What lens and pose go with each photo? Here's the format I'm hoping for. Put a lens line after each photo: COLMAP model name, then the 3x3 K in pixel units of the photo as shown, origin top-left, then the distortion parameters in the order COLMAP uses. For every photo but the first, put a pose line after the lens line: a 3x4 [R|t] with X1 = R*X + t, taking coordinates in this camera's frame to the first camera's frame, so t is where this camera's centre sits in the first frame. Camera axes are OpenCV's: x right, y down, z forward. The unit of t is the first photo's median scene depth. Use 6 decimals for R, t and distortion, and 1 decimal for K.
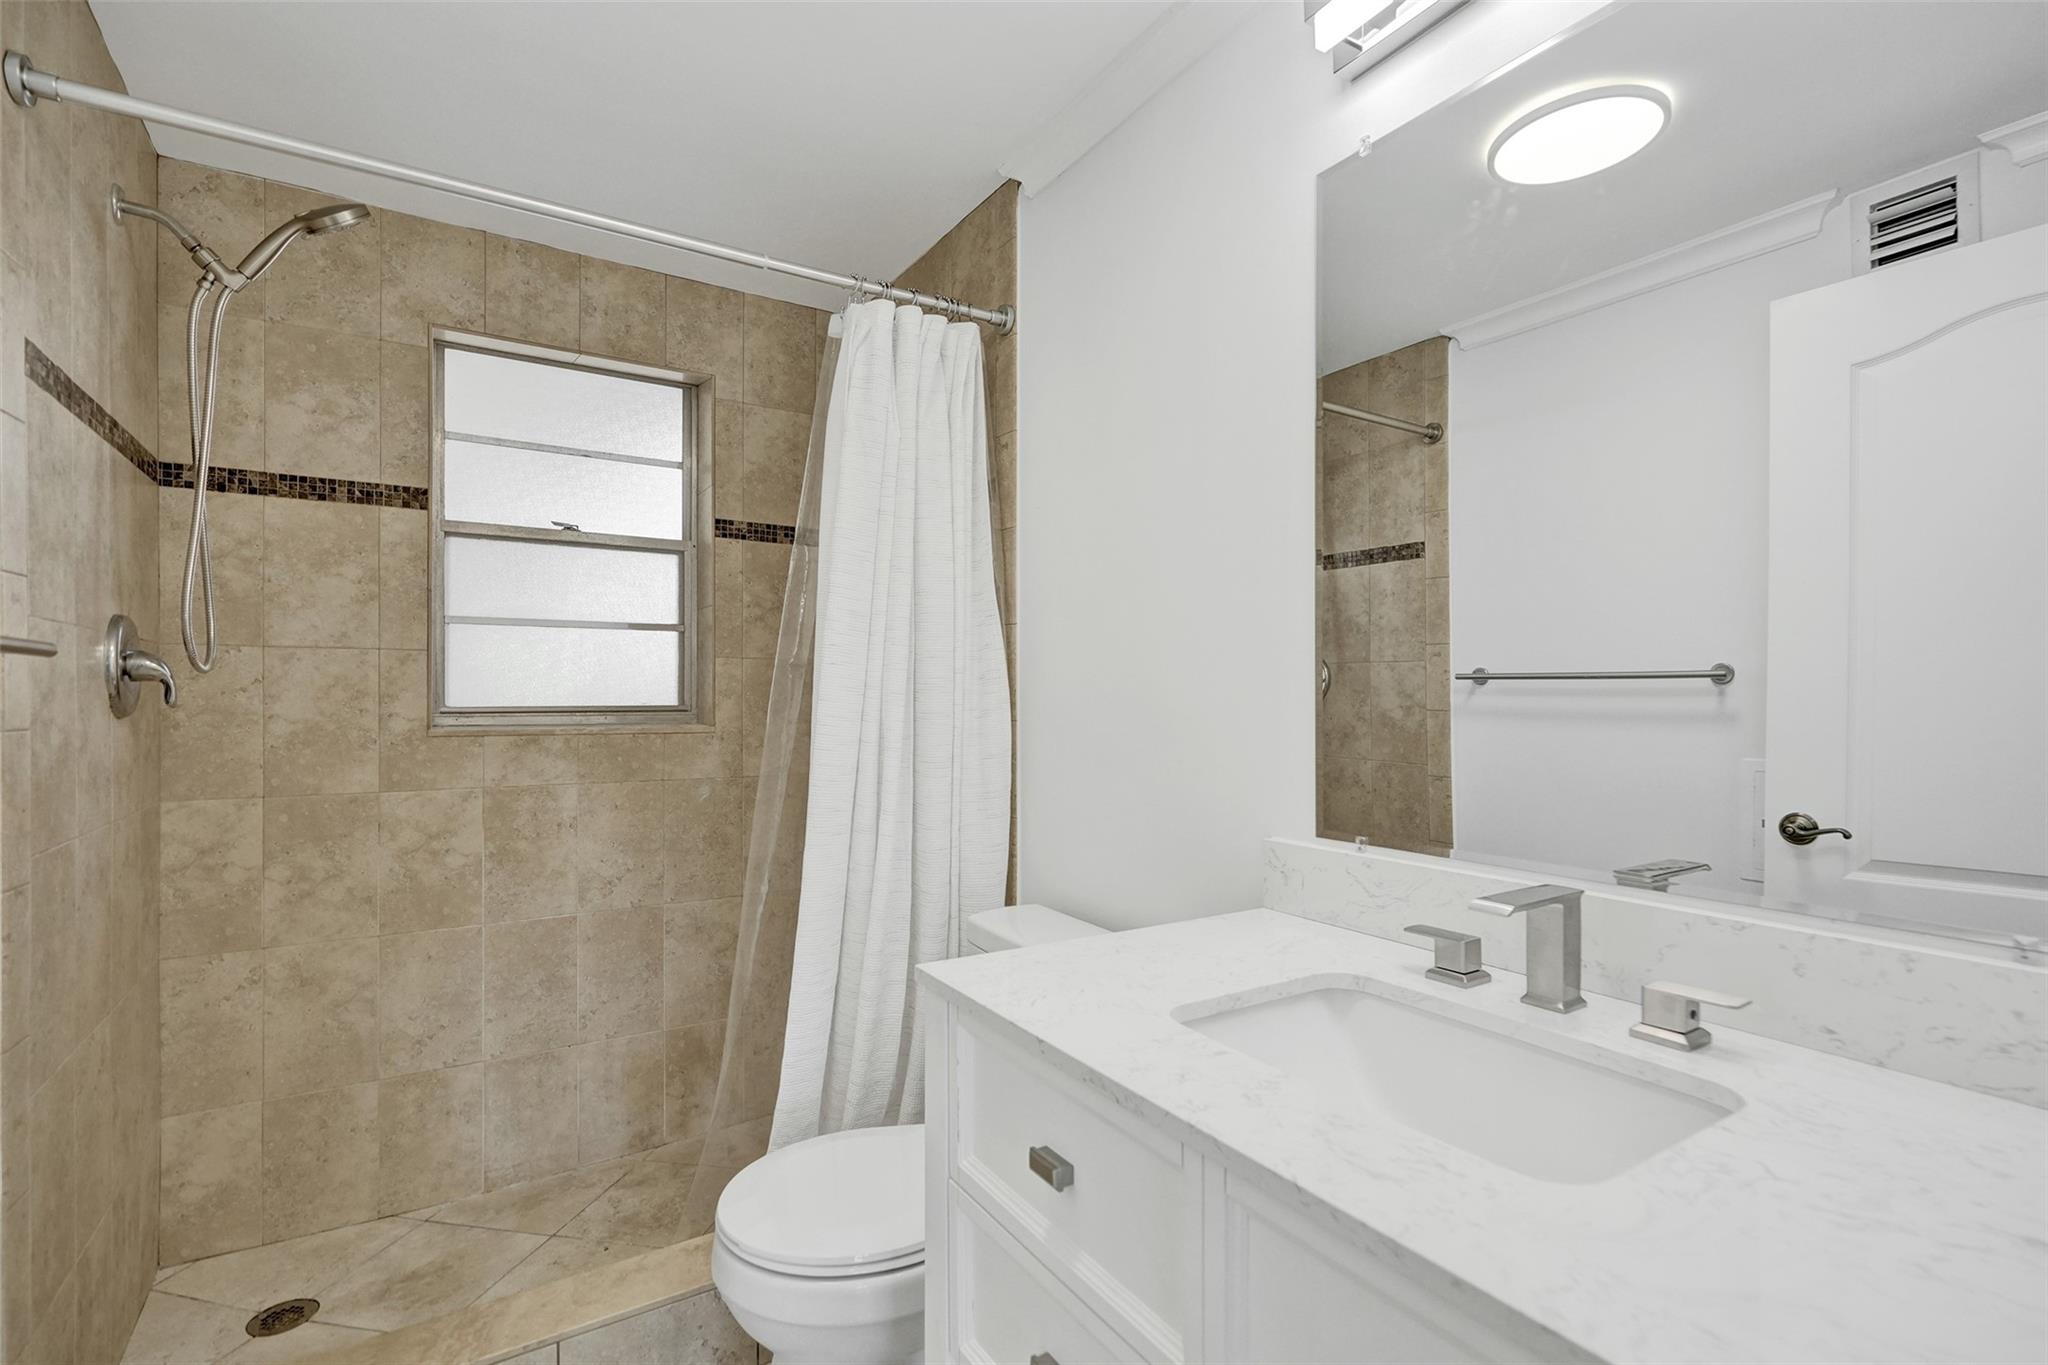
lens RADIAL K [[927.5, 0, 1029.4], [0, 927.5, 688.2], [0, 0, 1]] dist [-0.015083, 0.004638]
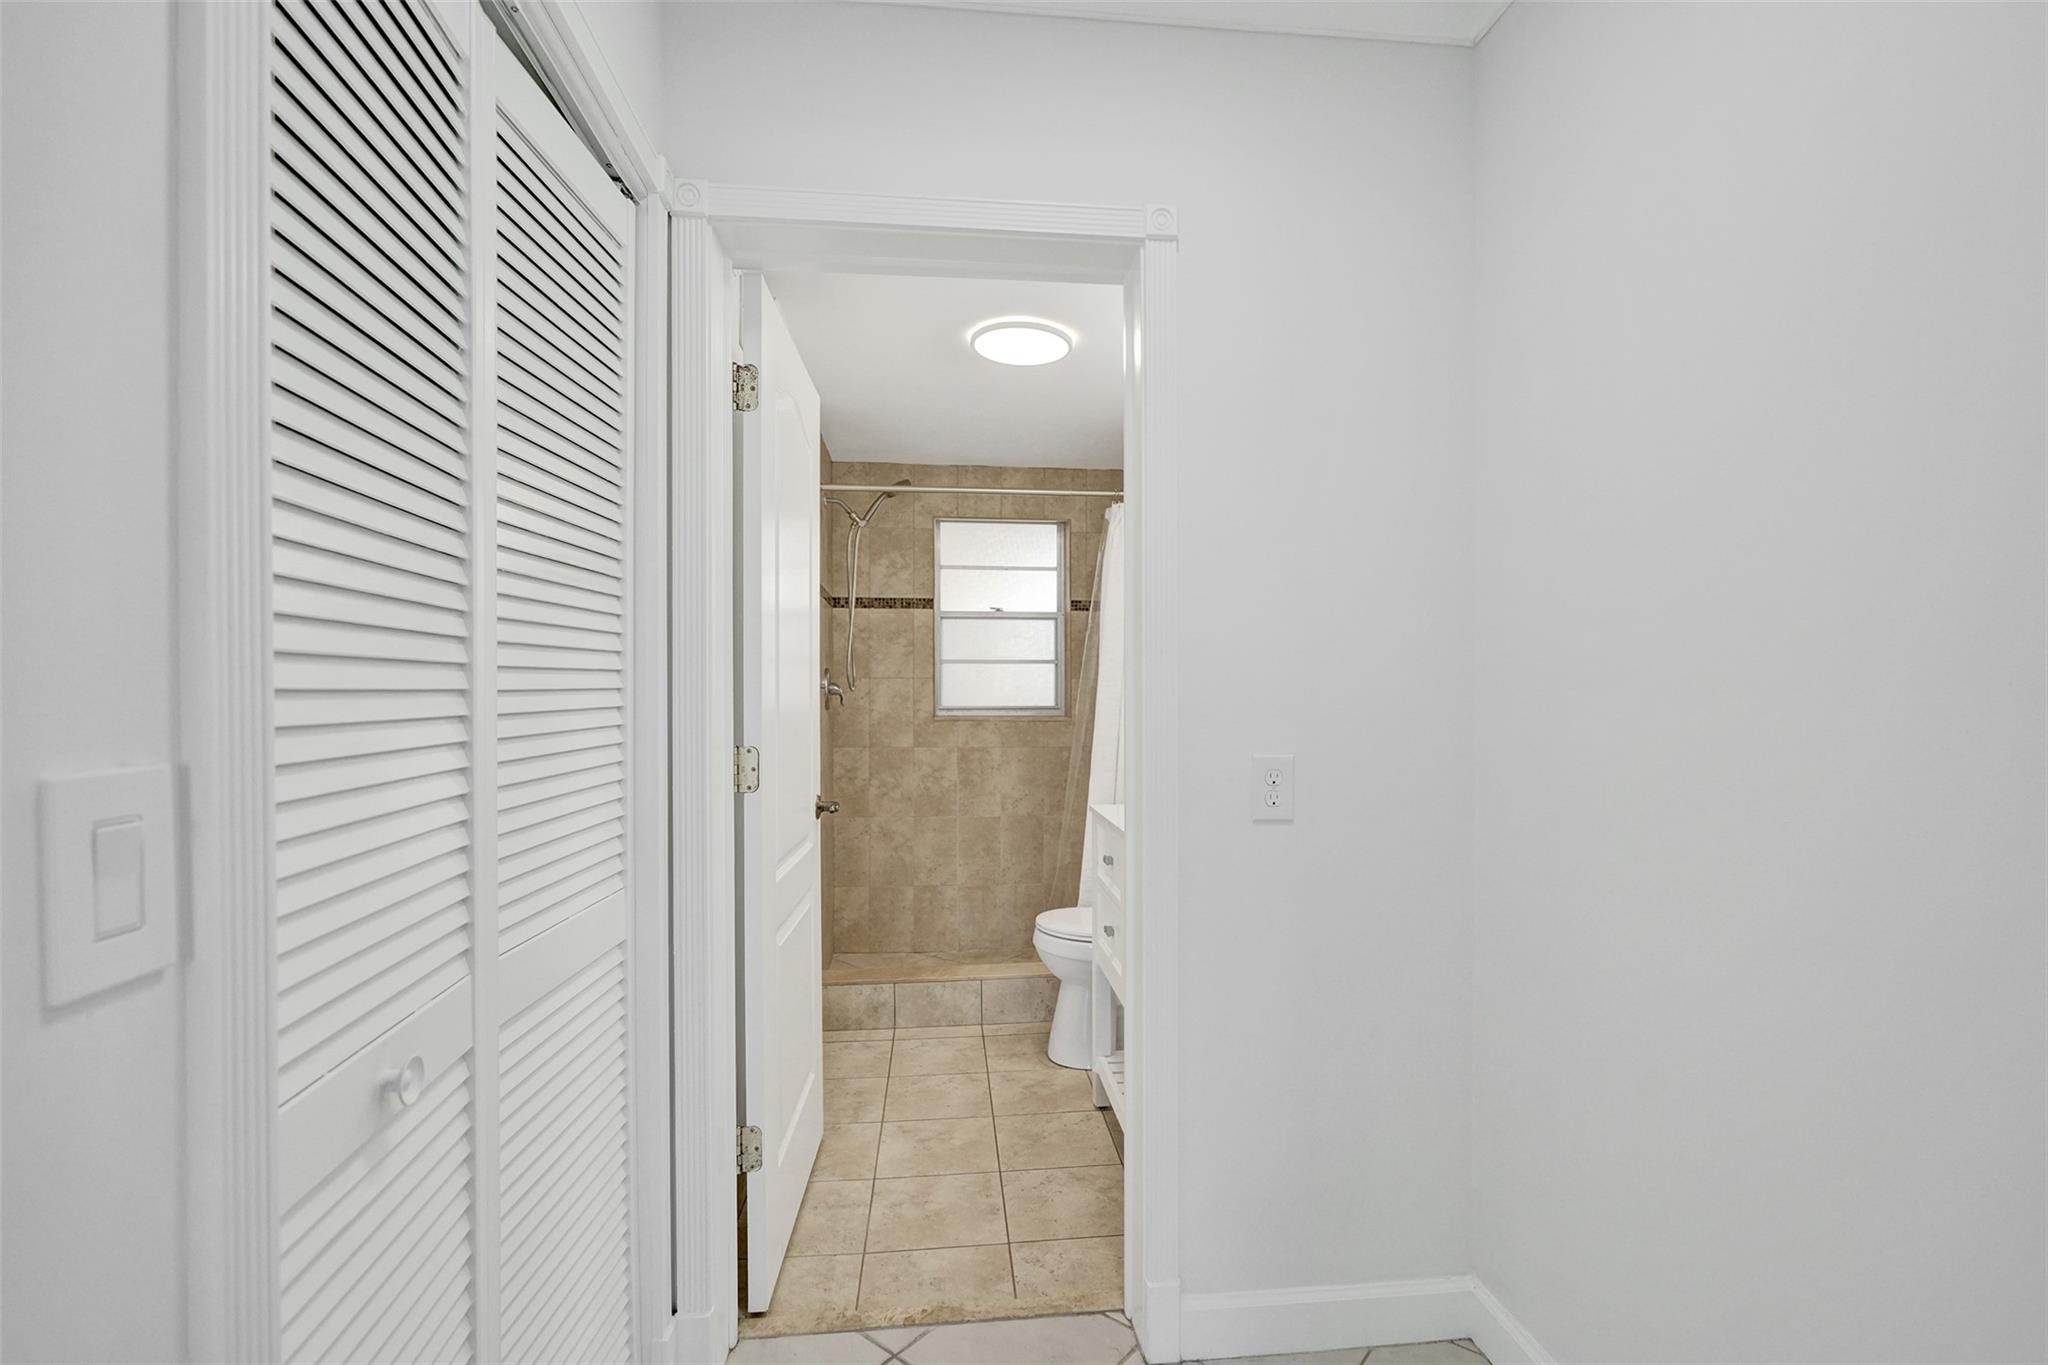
lens RADIAL K [[927.5, 0, 1010.2], [0, 927.5, 695.1], [0, 0, 1]] dist [-0.015083, 0.004638]
pose [[0.878725, -0.000962, -0.477328, 0.469296], [0.002999, 0.999989, 0.003506, -0.010701], [0.477320, -0.004512, 0.878718, -0.712086]]
